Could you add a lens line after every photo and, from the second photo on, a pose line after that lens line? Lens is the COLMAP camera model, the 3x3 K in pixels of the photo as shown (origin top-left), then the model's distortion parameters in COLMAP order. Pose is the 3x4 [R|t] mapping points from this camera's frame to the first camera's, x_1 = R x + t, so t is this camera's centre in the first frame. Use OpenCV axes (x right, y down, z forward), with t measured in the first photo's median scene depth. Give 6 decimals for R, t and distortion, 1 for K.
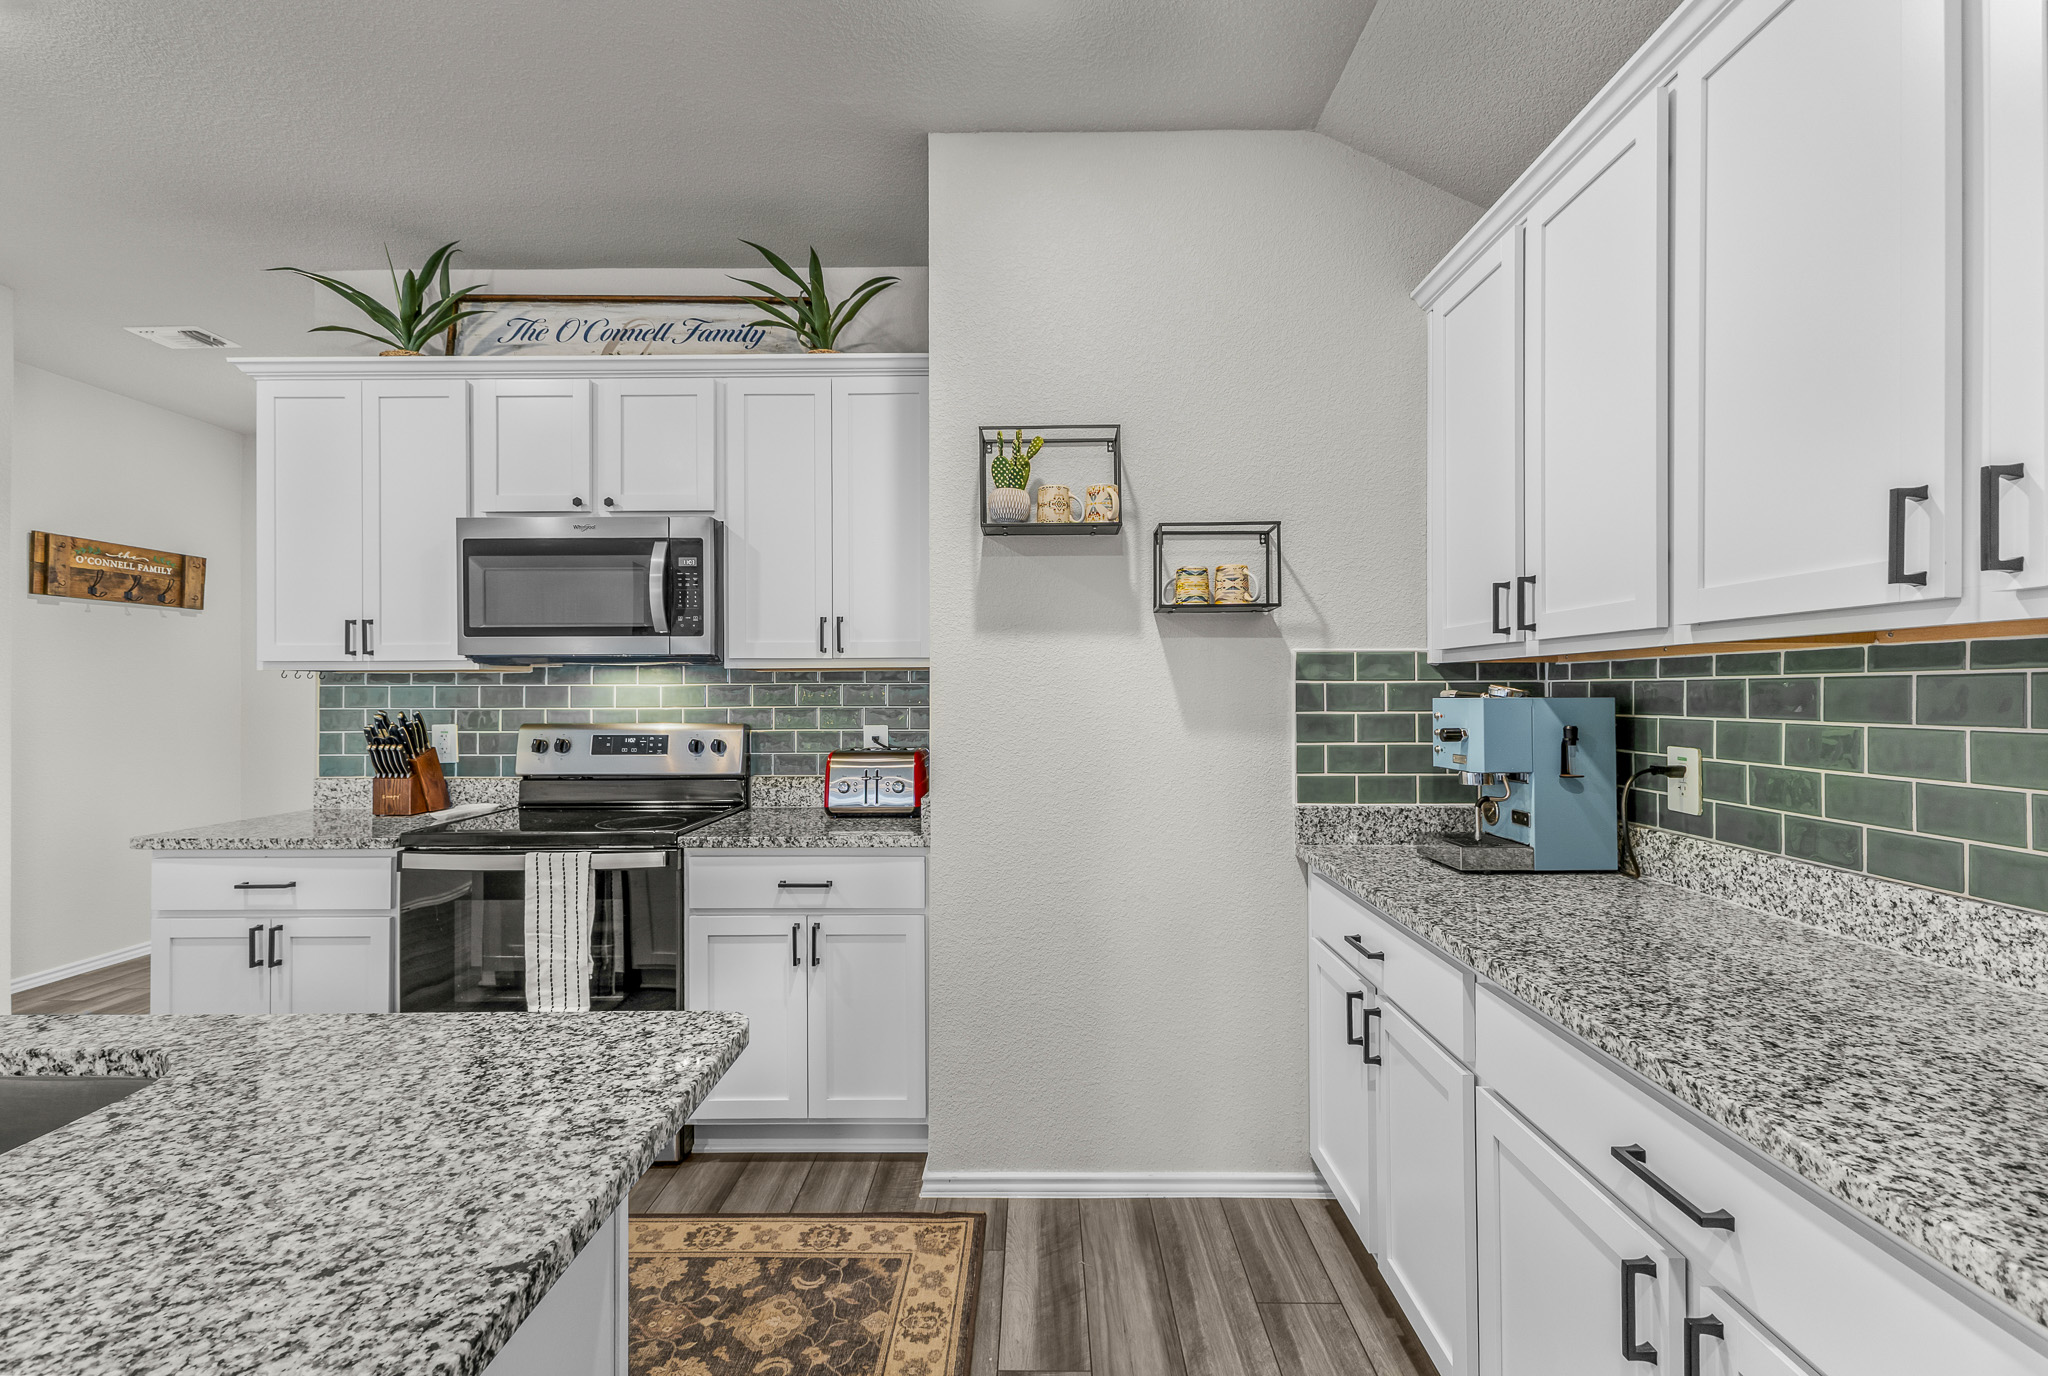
lens RADIAL K [[890.5, 0, 1028.0], [0, 890.5, 687.2], [0, 0, 1]] dist [0.002194, -0.000029]
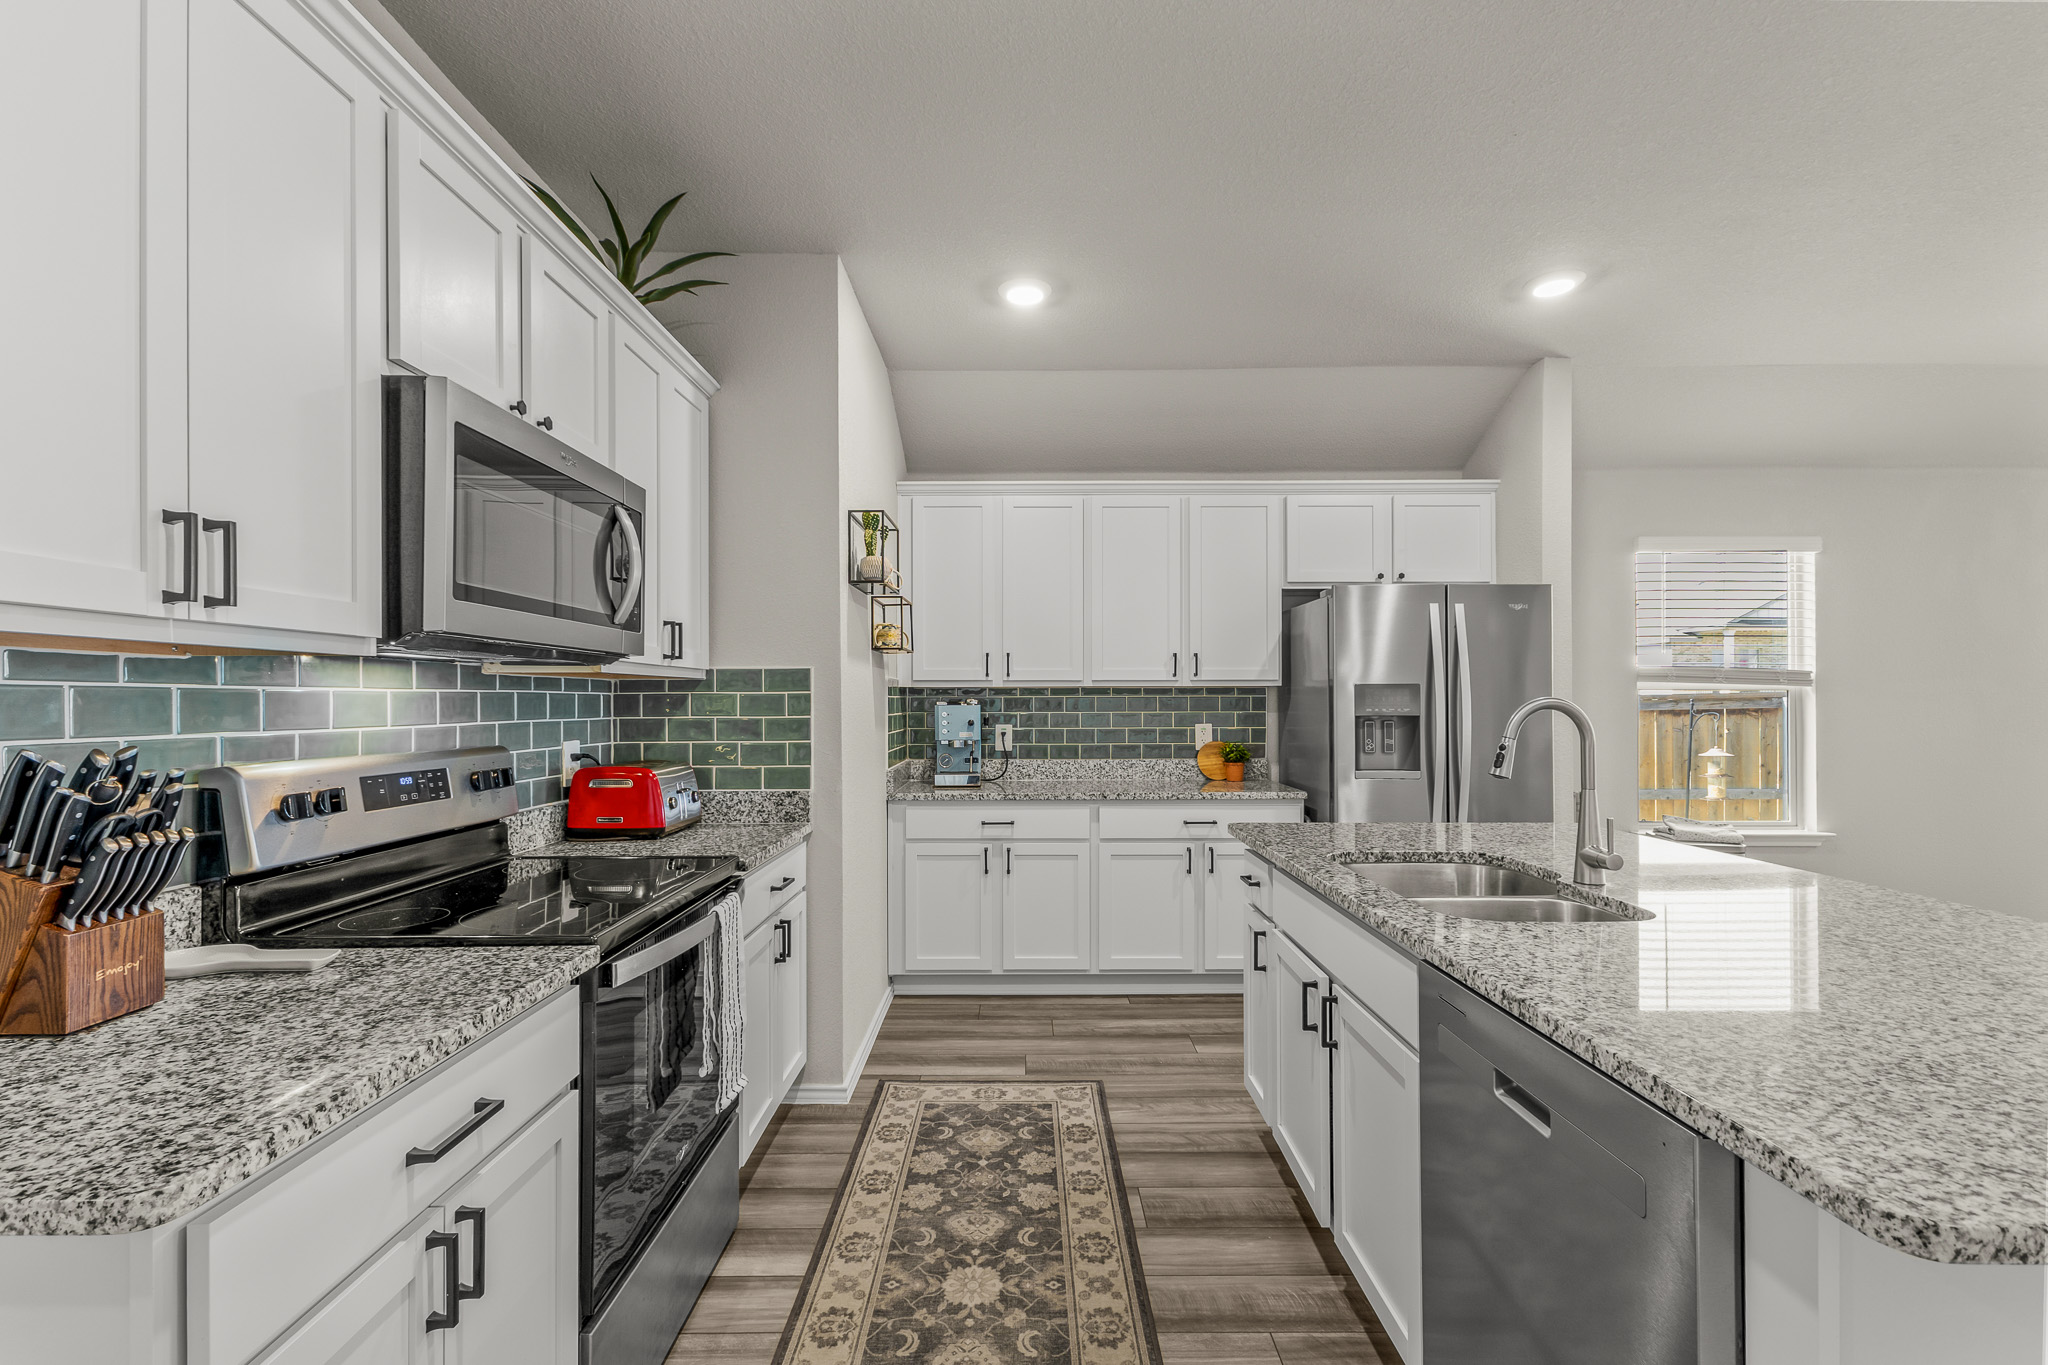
lens RADIAL K [[883.5, 0, 1031.4], [0, 883.5, 698.1], [0, 0, 1]] dist [0.006892, 0.000489]
pose [[-0.015398, 0.008066, 0.999849, -1.328648], [-0.000439, 0.999967, -0.008074, 0.009991], [-0.999881, -0.000563, -0.015394, 0.733491]]
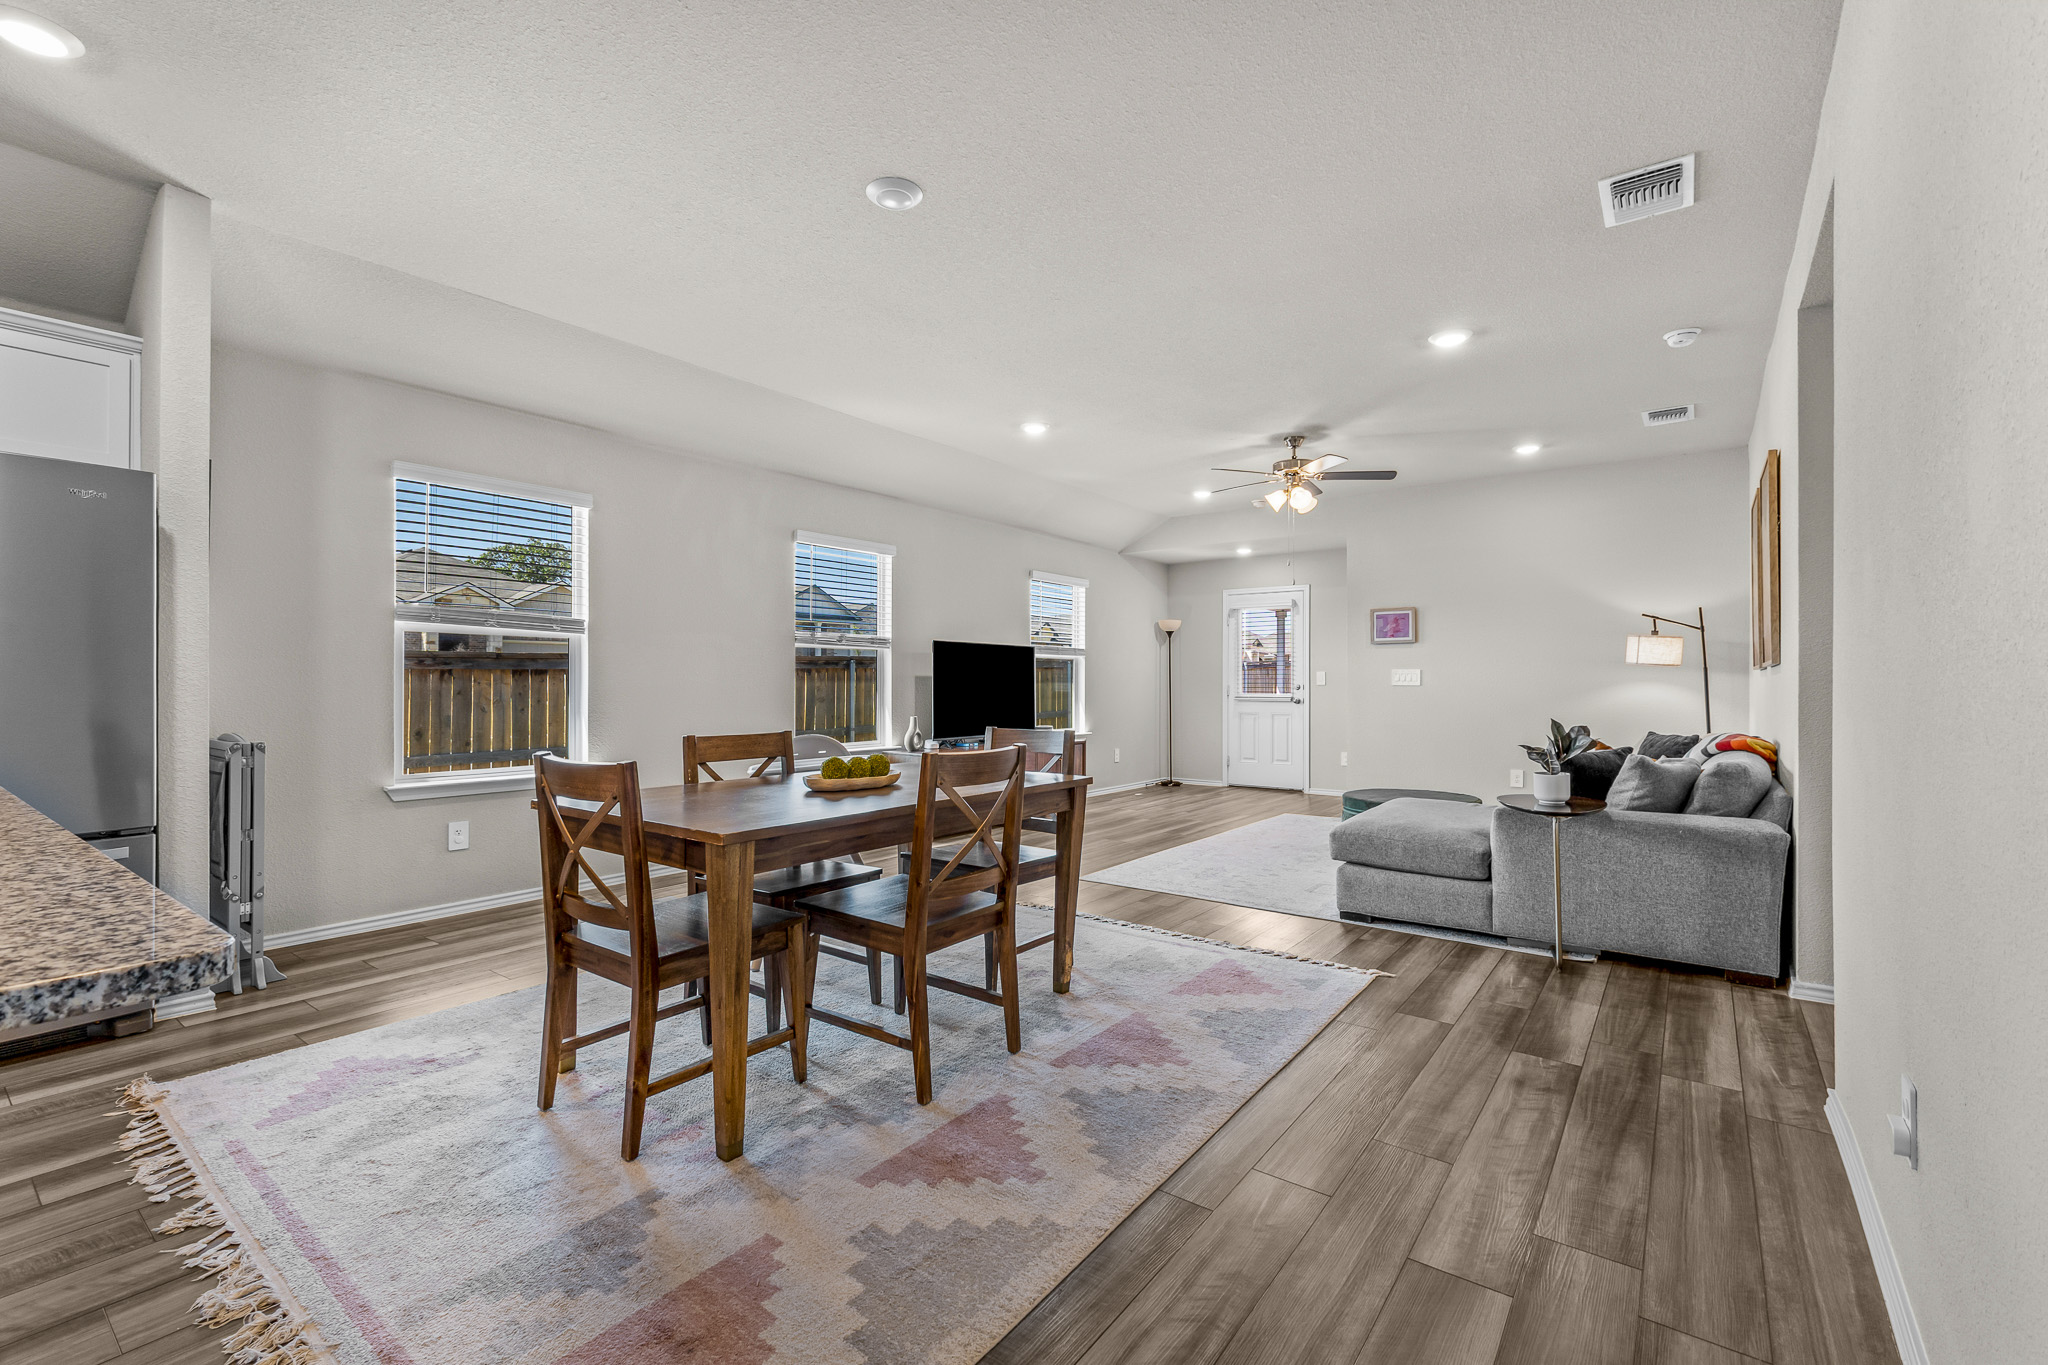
lens RADIAL K [[883.5, 0, 1028.7], [0, 883.5, 667.2], [0, 0, 1]] dist [0.006892, 0.000489]
pose [[-0.809776, 0.011989, 0.586616, -1.441441], [0.000616, 0.999808, -0.019584, 0.082620], [-0.586739, -0.015498, -0.809628, 0.063947]]
